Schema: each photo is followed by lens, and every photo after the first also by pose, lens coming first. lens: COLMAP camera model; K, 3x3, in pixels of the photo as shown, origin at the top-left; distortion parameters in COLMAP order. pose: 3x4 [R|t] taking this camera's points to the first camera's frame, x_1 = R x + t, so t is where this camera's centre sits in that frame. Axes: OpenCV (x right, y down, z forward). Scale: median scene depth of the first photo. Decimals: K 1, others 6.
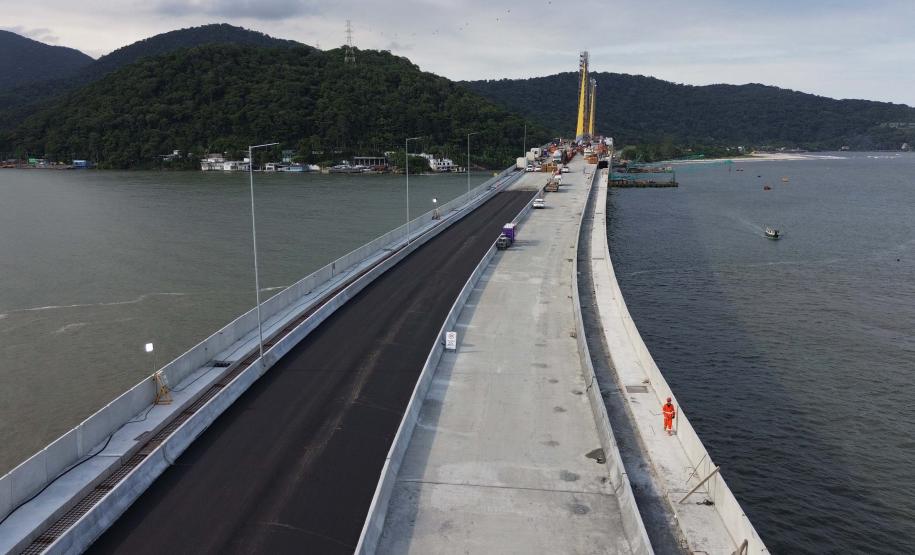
lens RADIAL K [[780.2, 0, 457.5], [0, 780.2, 277.5], [0, 0, 1]] dist [0.046385, -0.016797]
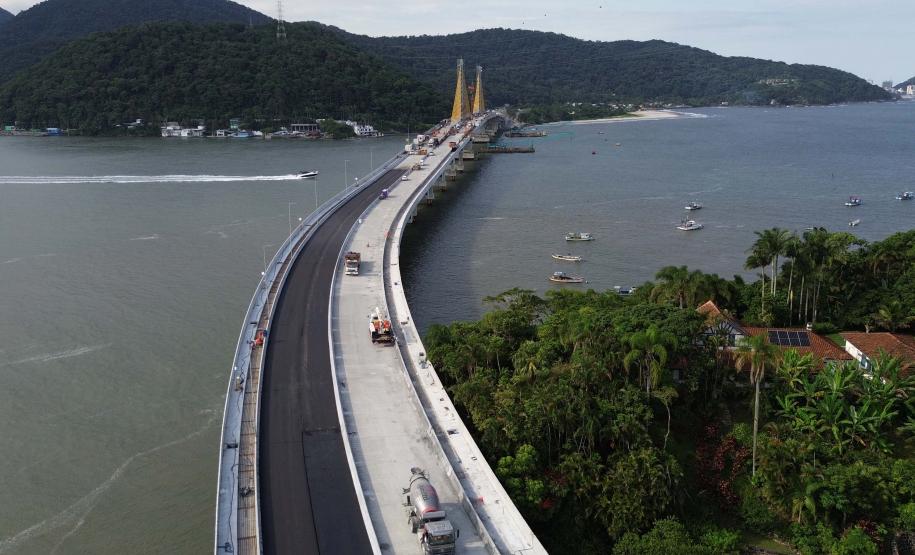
lens RADIAL K [[780.2, 0, 457.5], [0, 780.2, 277.5], [0, 0, 1]] dist [0.046385, -0.016797]
pose [[0.995660, -0.025673, 0.089459, 0.008964], [0.019900, 0.997697, 0.064836, 0.008230], [-0.090918, -0.062774, 0.993878, -0.222679]]
